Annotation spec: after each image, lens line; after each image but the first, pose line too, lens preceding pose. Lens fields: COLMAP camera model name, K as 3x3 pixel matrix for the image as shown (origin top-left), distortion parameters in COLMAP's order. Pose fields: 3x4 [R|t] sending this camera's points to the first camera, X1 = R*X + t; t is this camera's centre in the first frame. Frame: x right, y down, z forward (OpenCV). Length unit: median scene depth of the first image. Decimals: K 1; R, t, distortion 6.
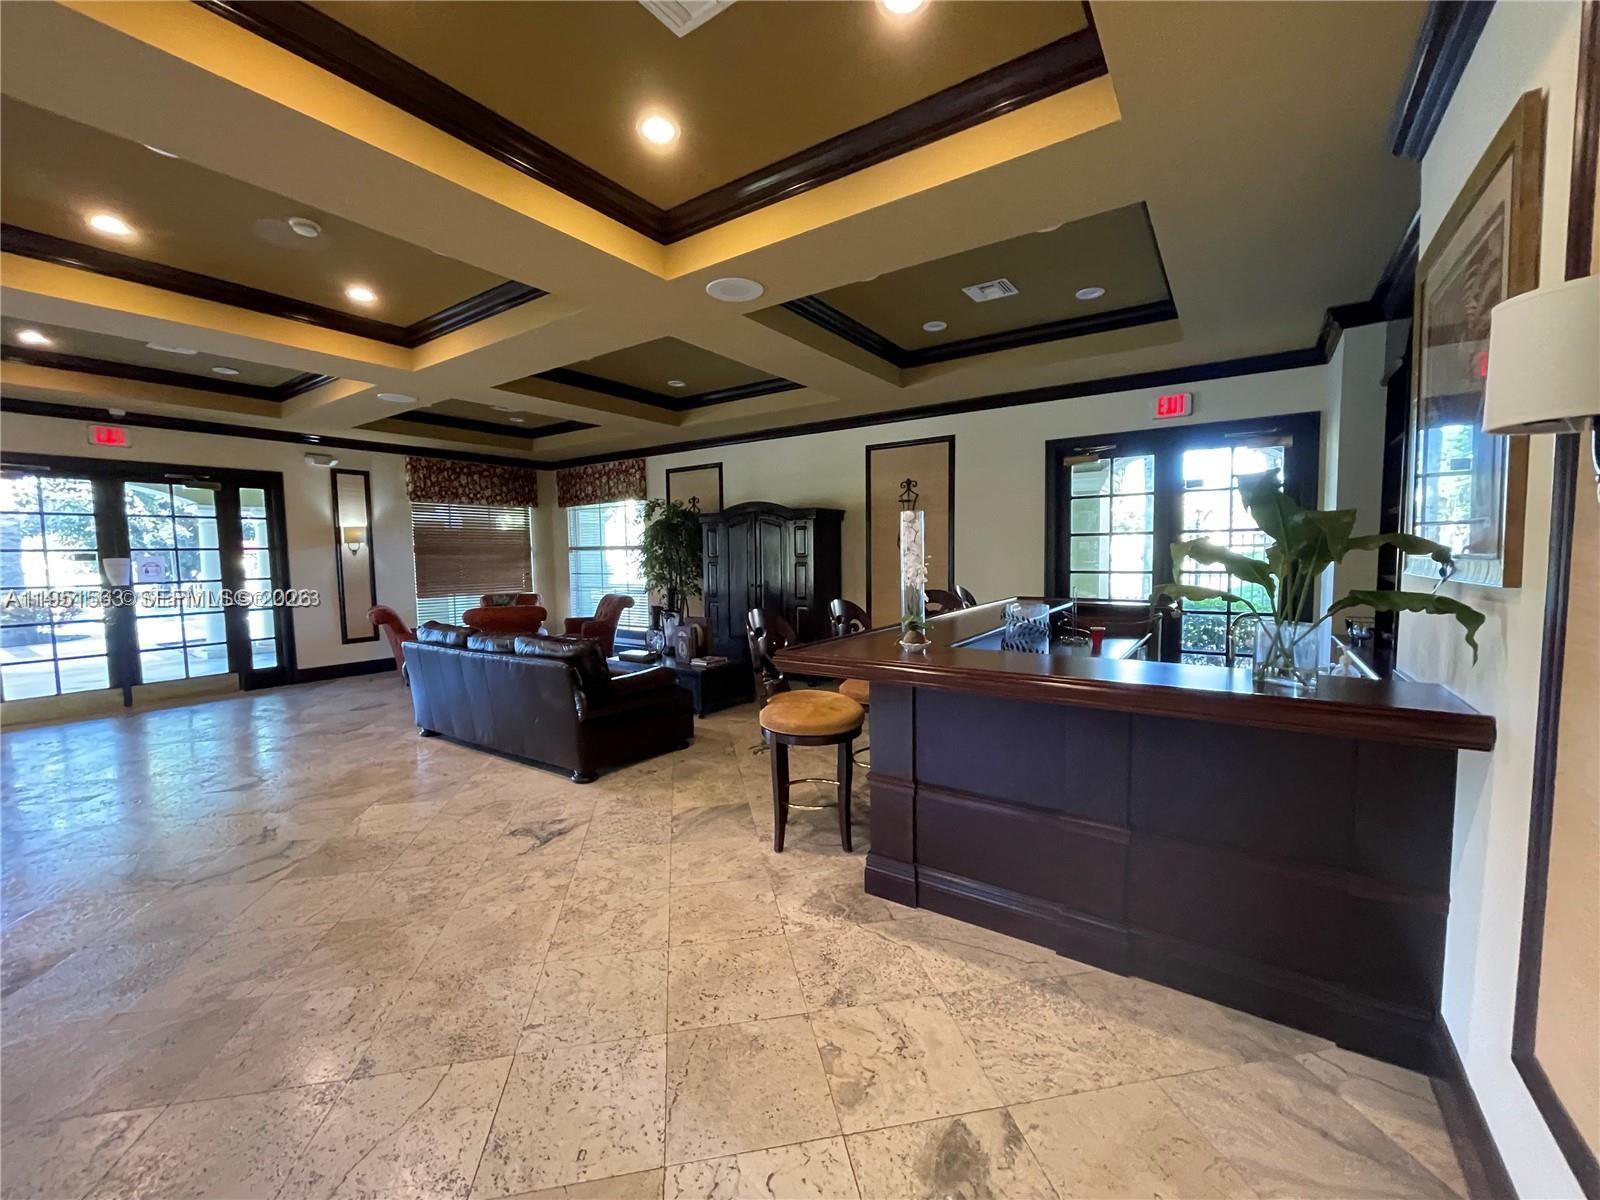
lens RADIAL K [[652.1, 0, 795.7], [0, 652.1, 598.1], [0, 0, 1]] dist [-0.001389, -0.000155]
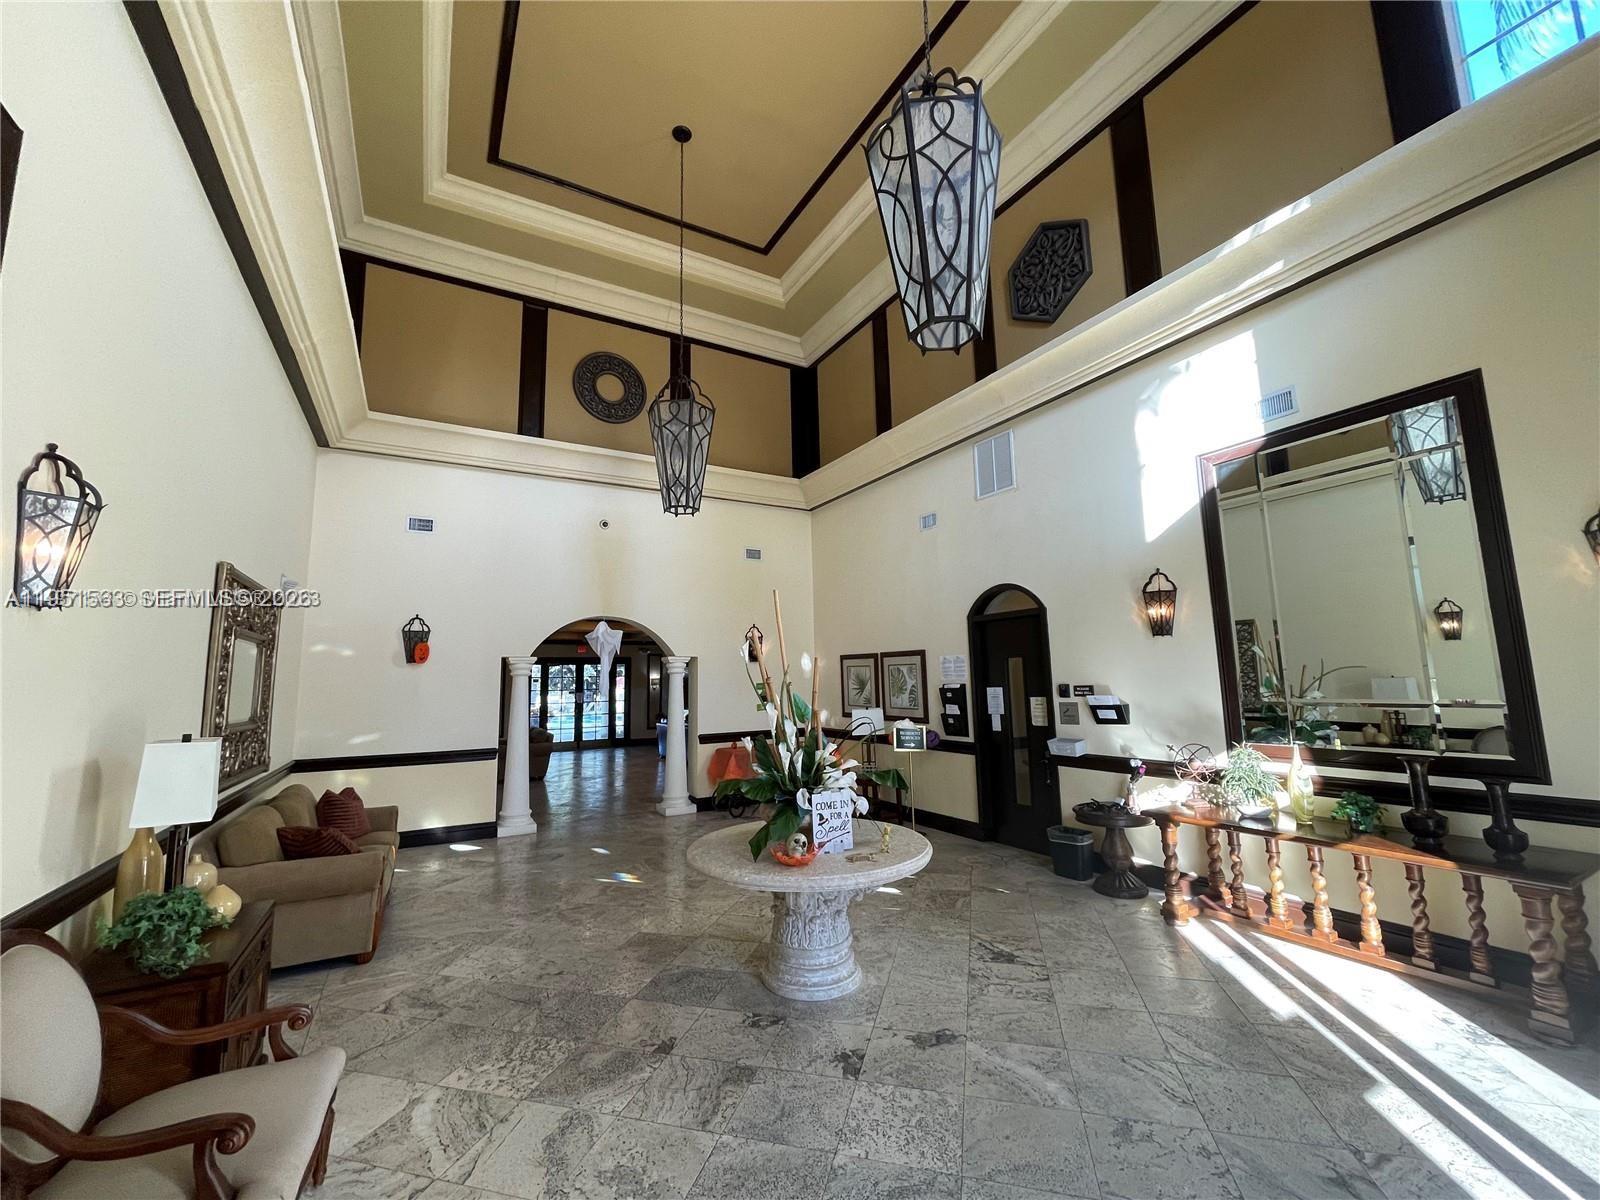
lens RADIAL K [[652.1, 0, 800.9], [0, 652.1, 600.7], [0, 0, 1]] dist [-0.001389, -0.000155]
pose [[0.893710, -0.054834, -0.445281, 0.995488], [-0.035006, 0.980954, -0.191059, 0.045822], [0.447277, 0.186339, 0.874769, -1.021661]]
